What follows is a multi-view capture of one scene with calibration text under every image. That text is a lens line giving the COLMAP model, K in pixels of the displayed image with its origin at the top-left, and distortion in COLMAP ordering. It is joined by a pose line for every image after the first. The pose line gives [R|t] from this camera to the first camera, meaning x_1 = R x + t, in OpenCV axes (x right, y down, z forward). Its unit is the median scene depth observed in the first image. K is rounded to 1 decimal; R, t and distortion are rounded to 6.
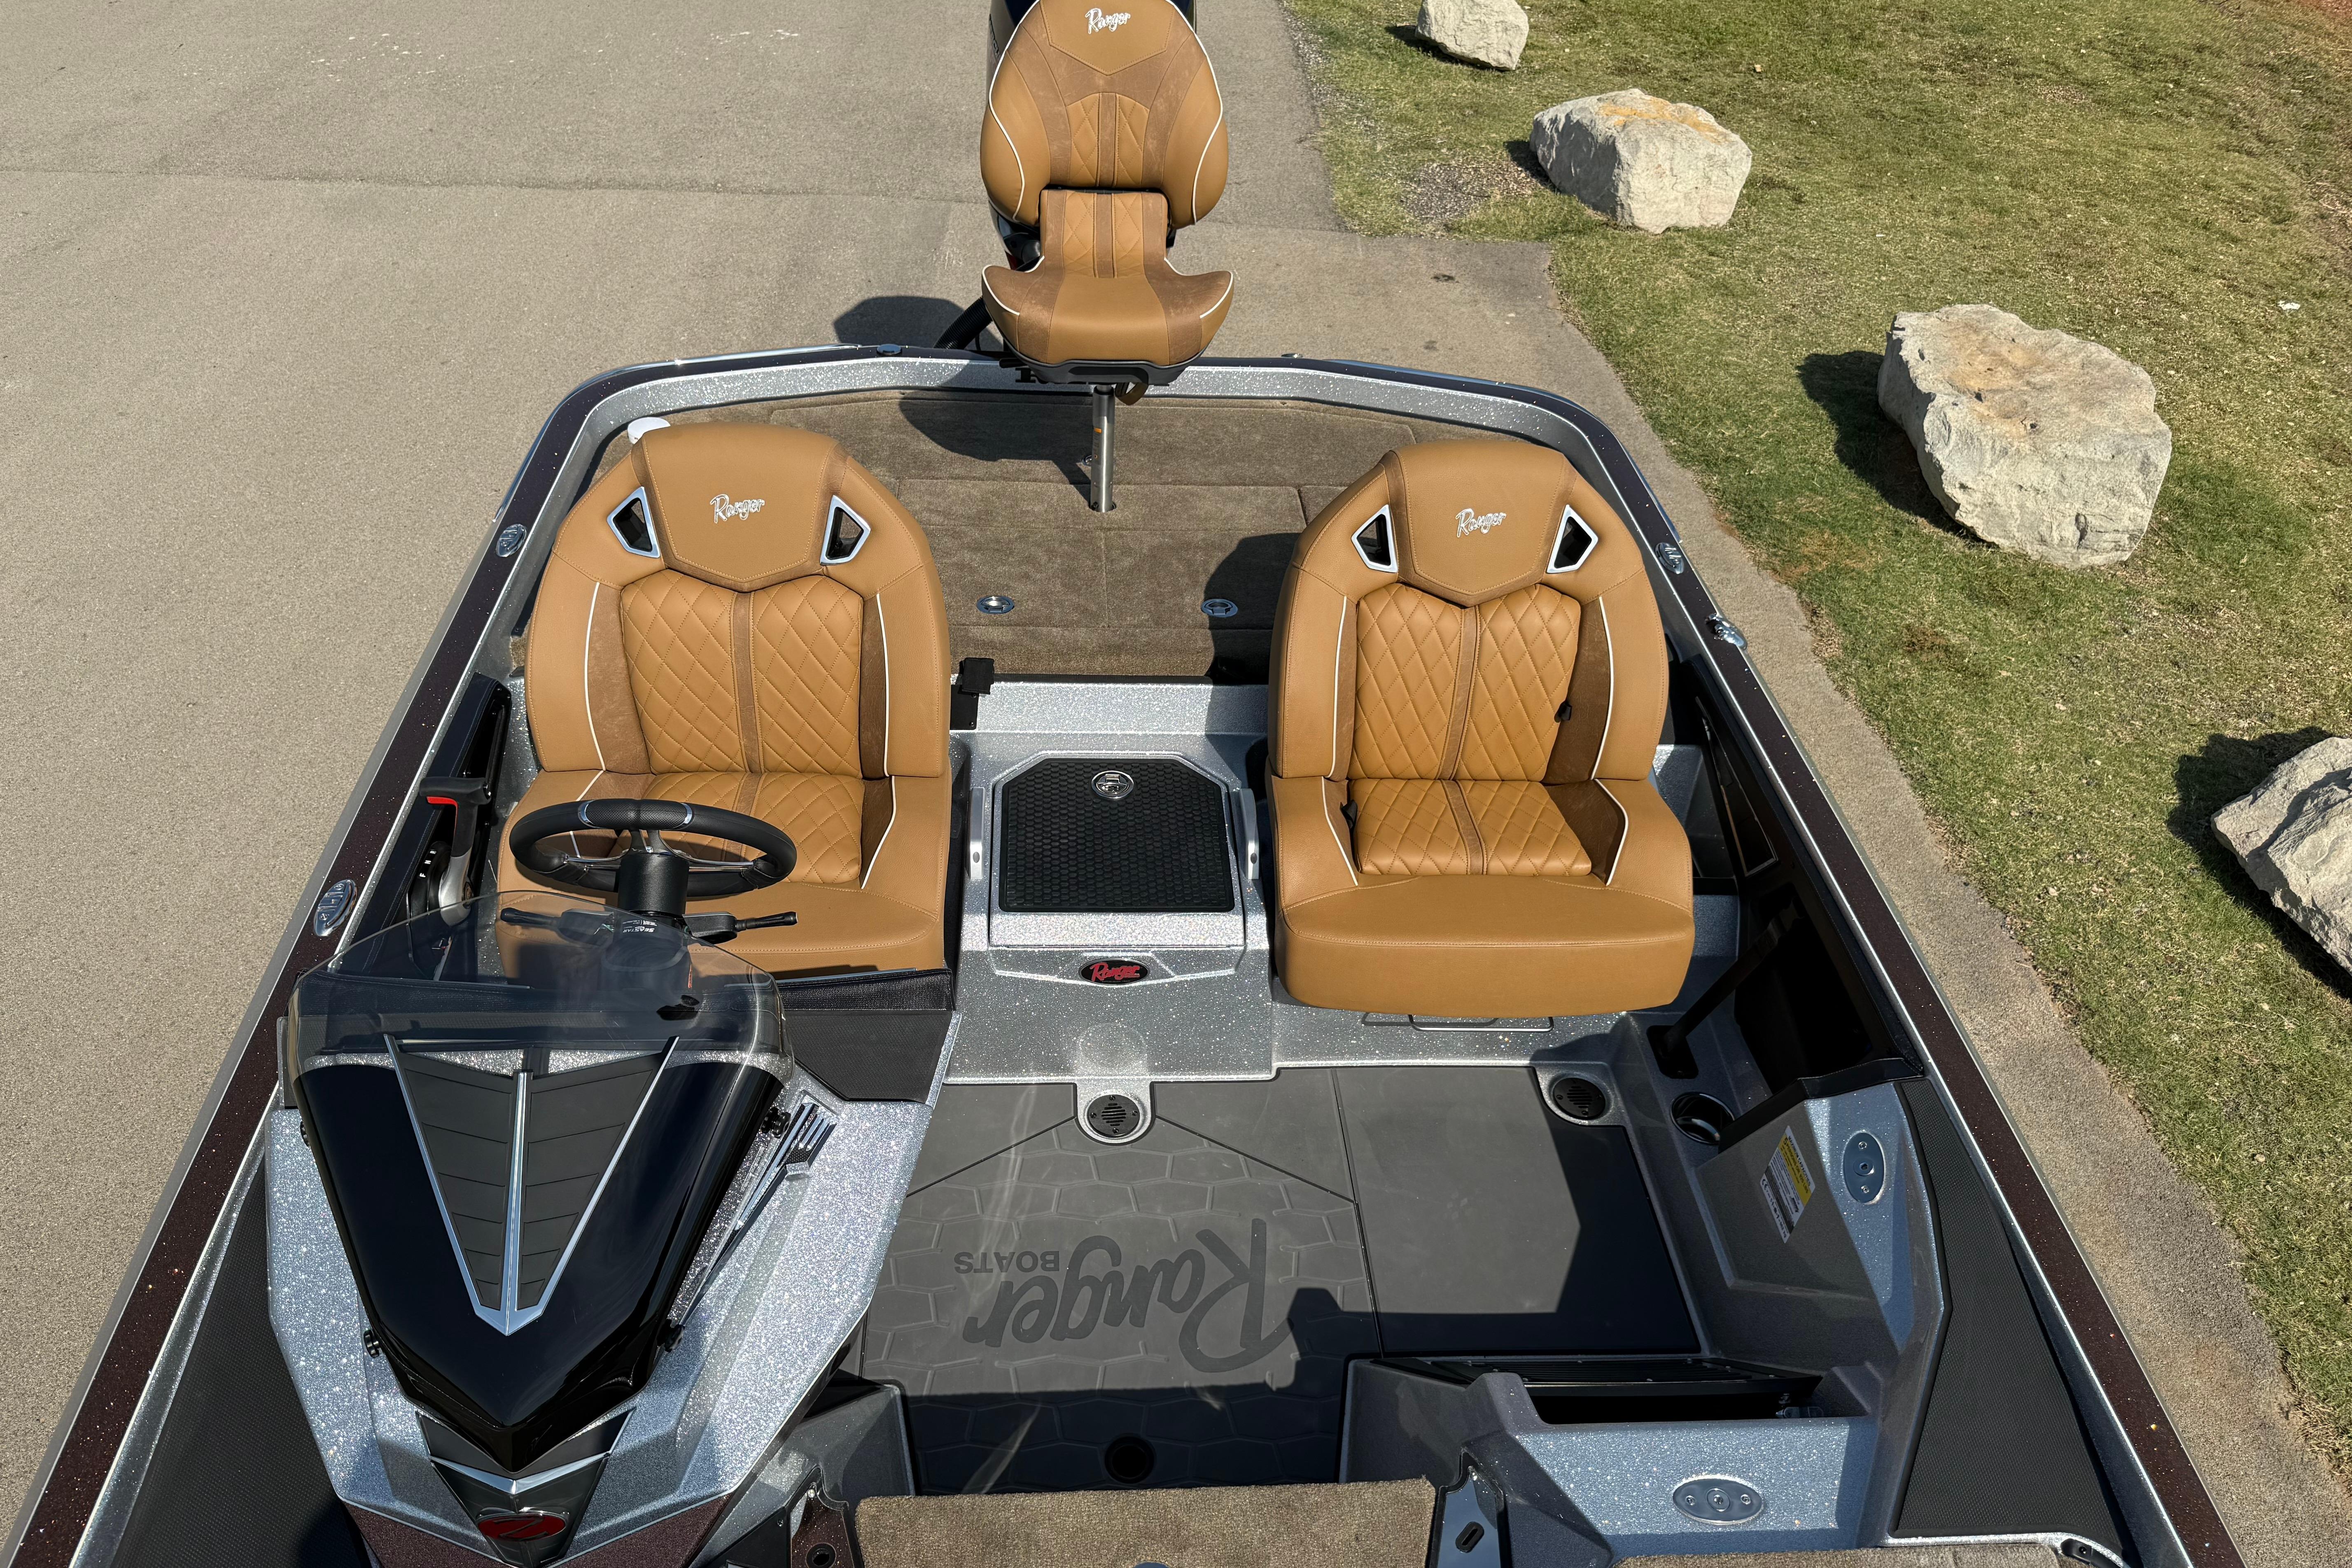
lens RADIAL K [[1587.3, 0, 1176.0], [0, 1587.3, 784.0], [0, 0, 1]] dist [0.083030, -0.107502]
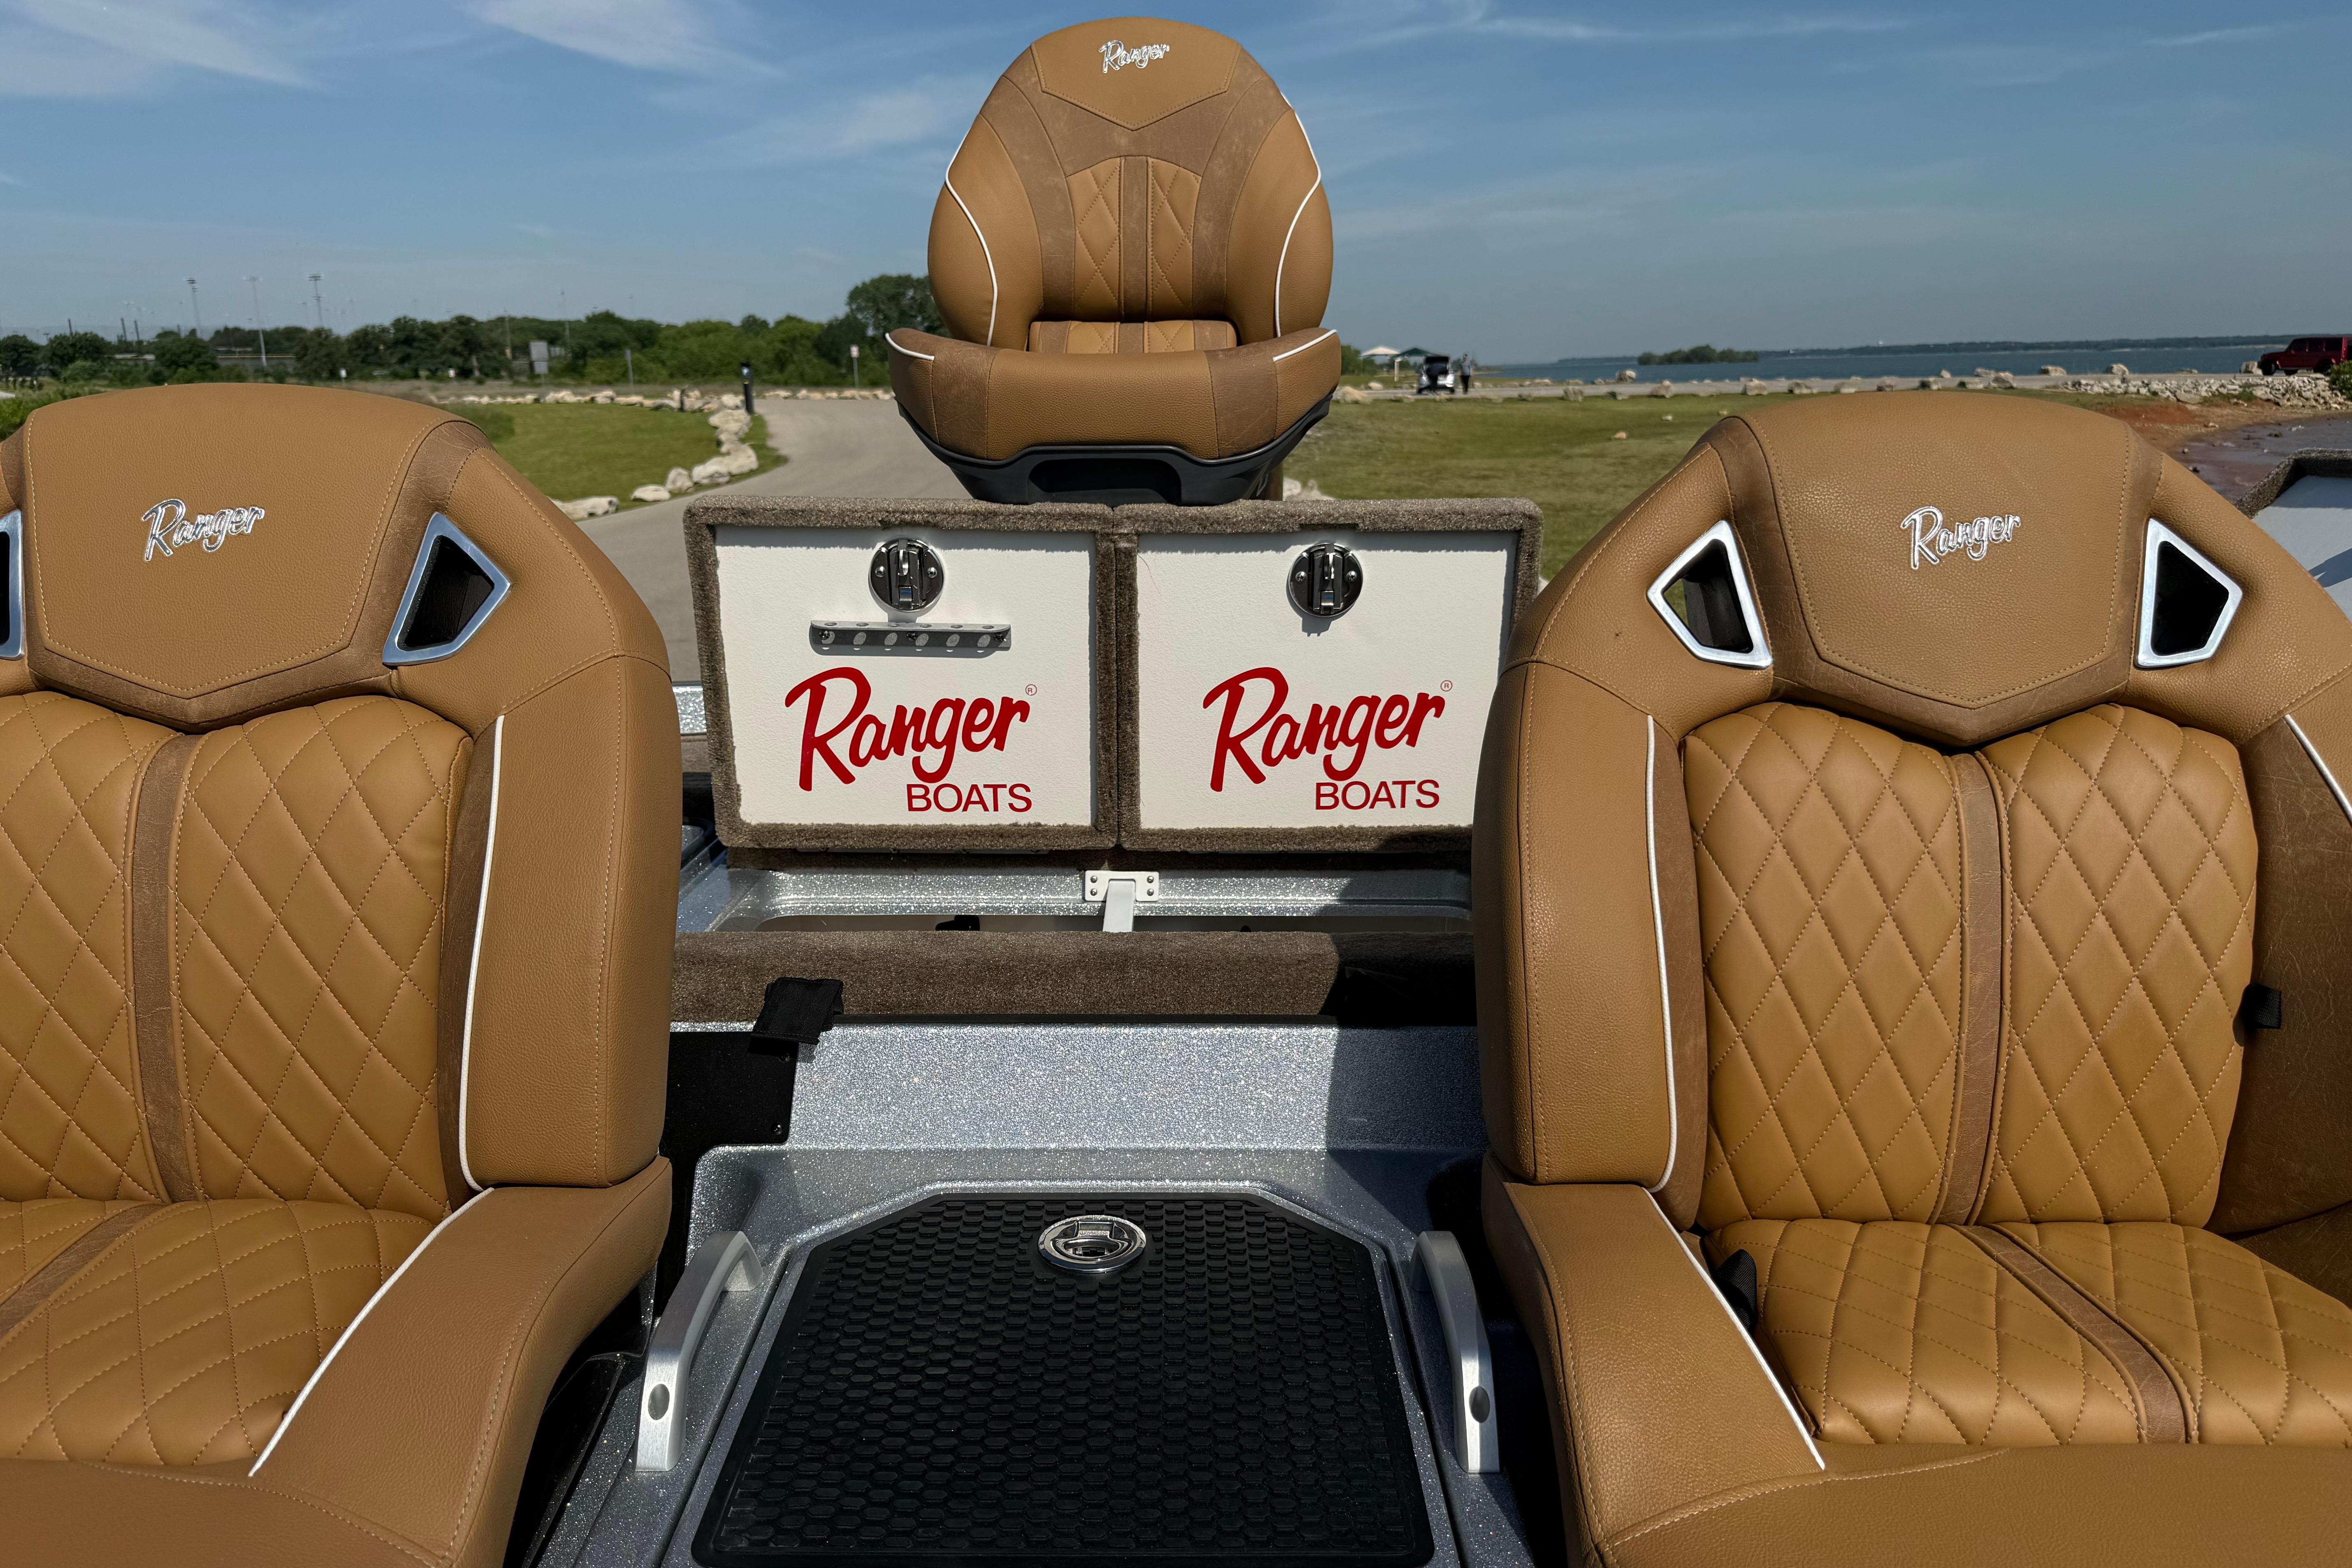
lens RADIAL K [[1665.7, 0, 1176.0], [0, 1665.7, 784.0], [0, 0, 1]] dist [0.051705, -0.103458]
pose [[0.997118, -0.036601, -0.066459, 0.009860], [0.004458, 0.902700, -0.430248, 0.059278], [0.075740, 0.428712, 0.900261, 0.456171]]
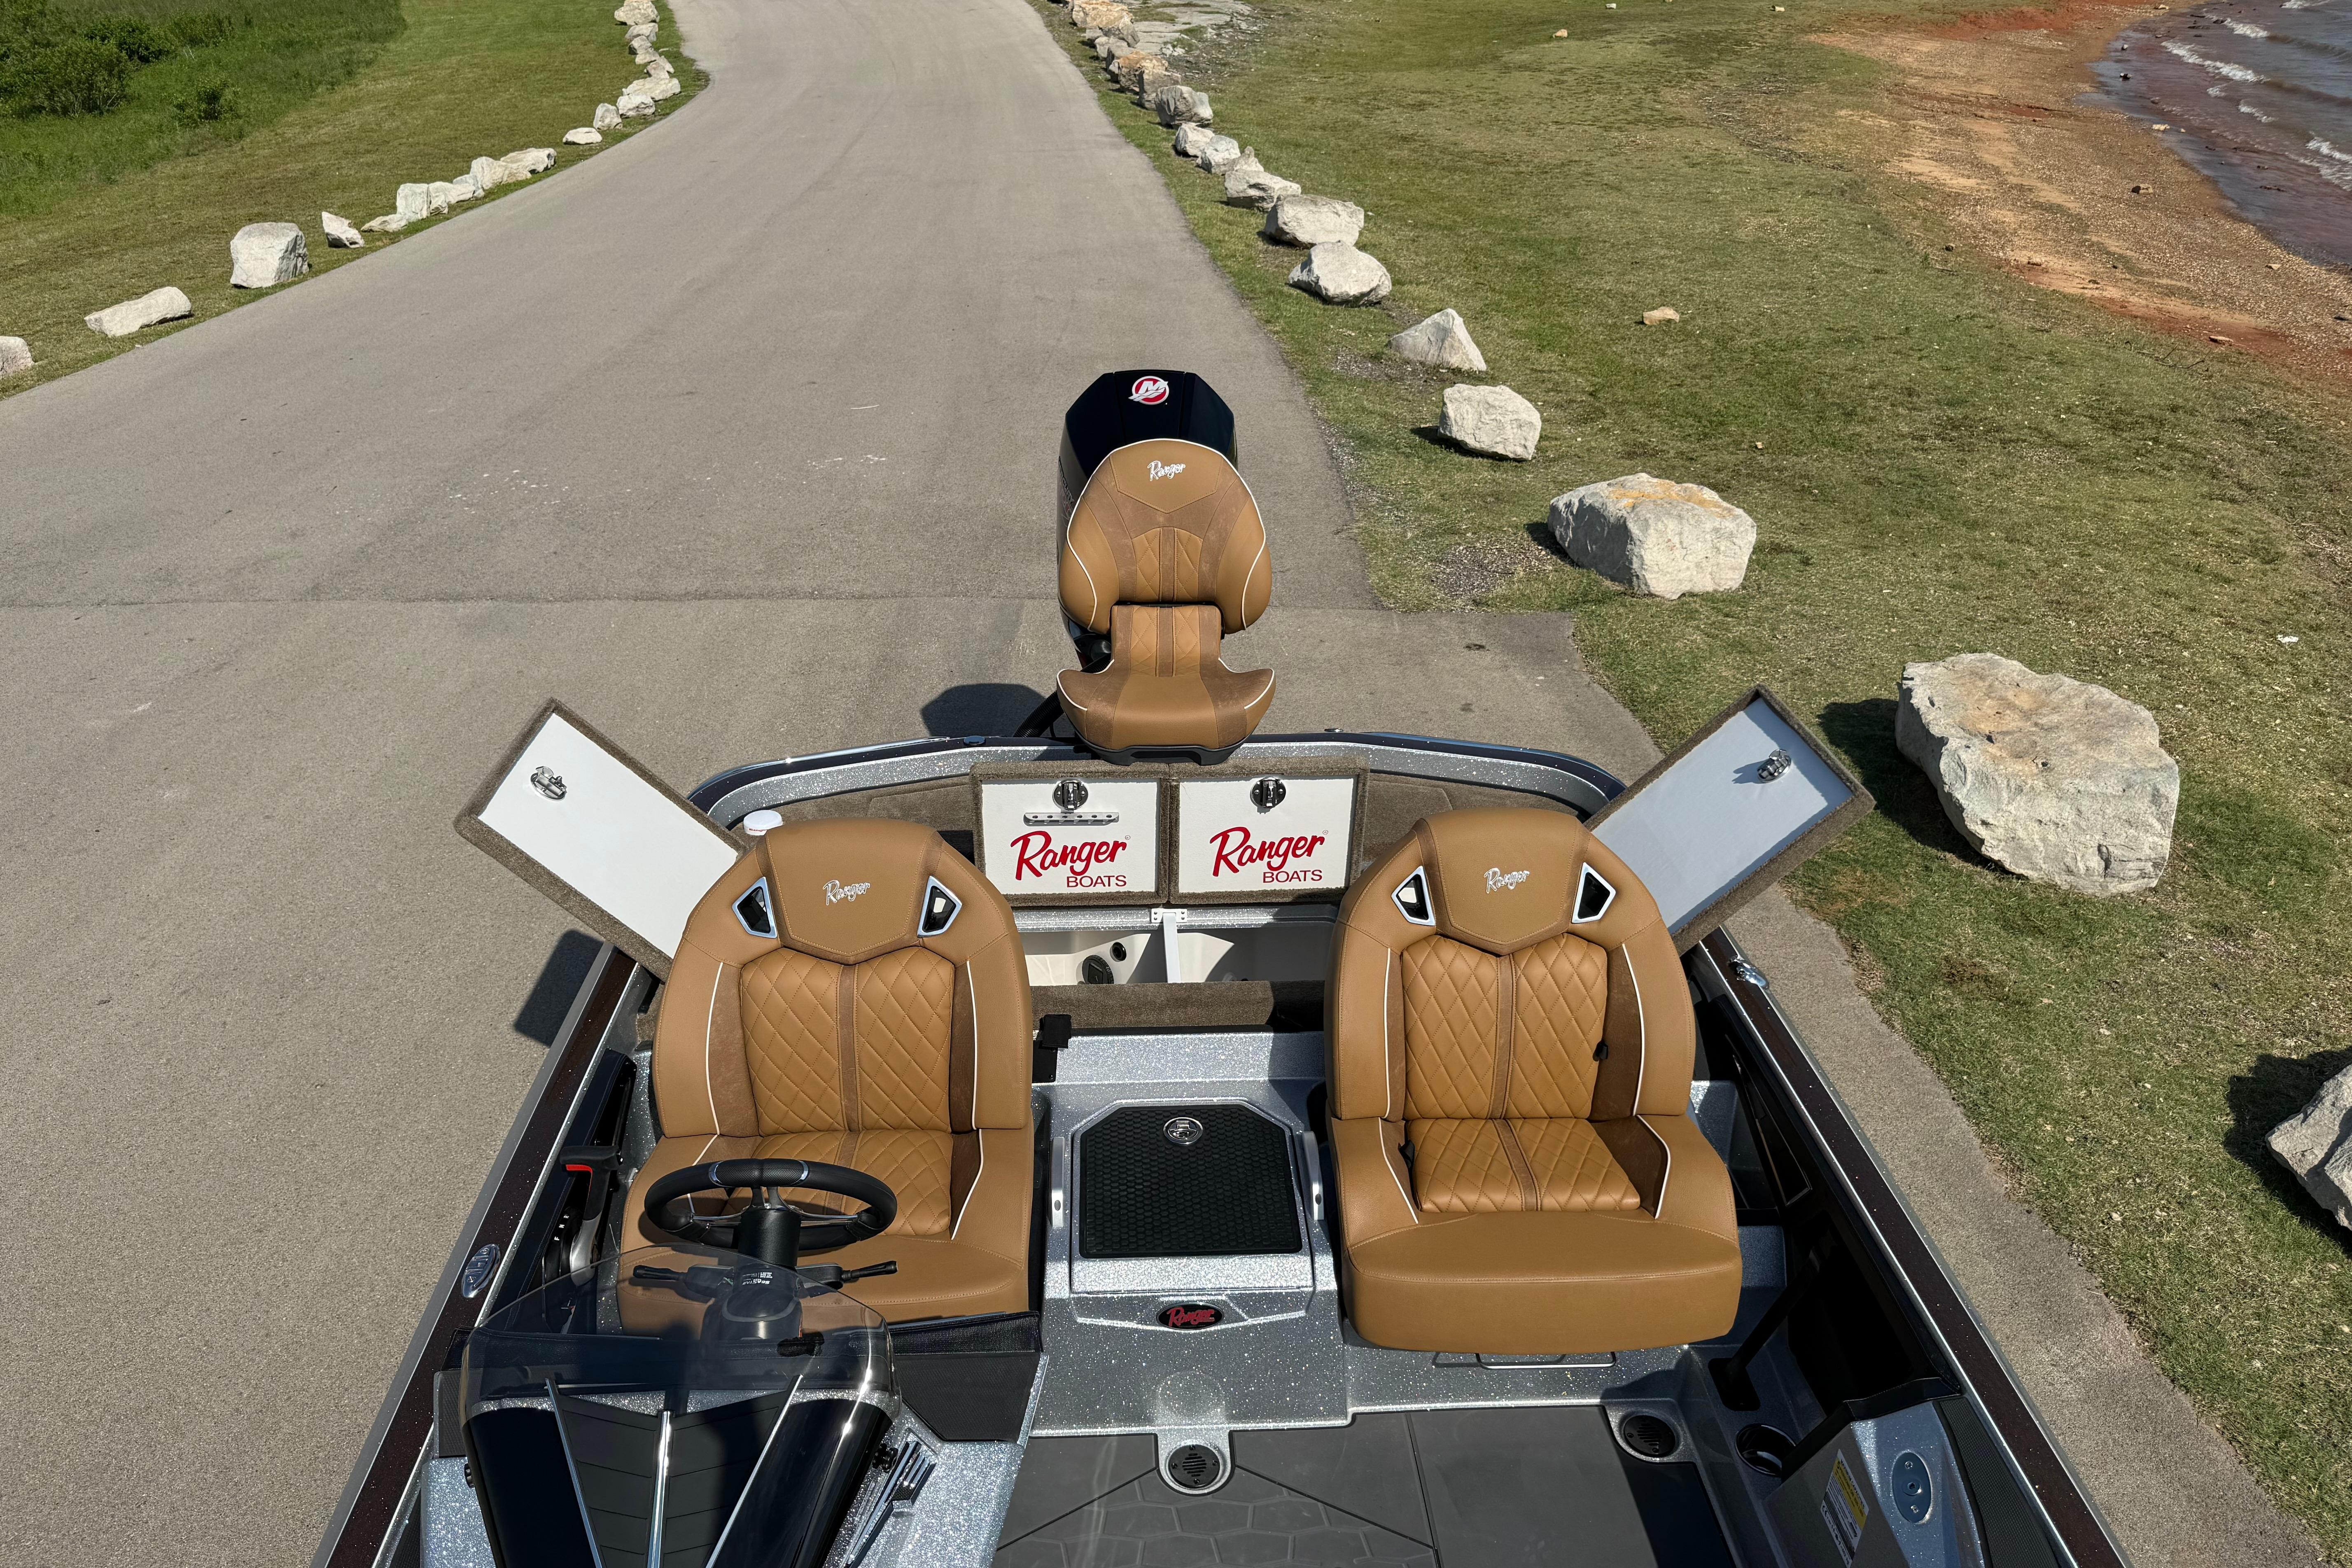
lens RADIAL K [[1587.3, 0, 1176.0], [0, 1587.3, 784.0], [0, 0, 1]] dist [0.083030, -0.107502]
pose [[0.998519, -0.038324, -0.038605, 0.004404], [0.029145, 0.976136, -0.215196, 0.002023], [0.045931, 0.213752, 0.975807, -0.078994]]
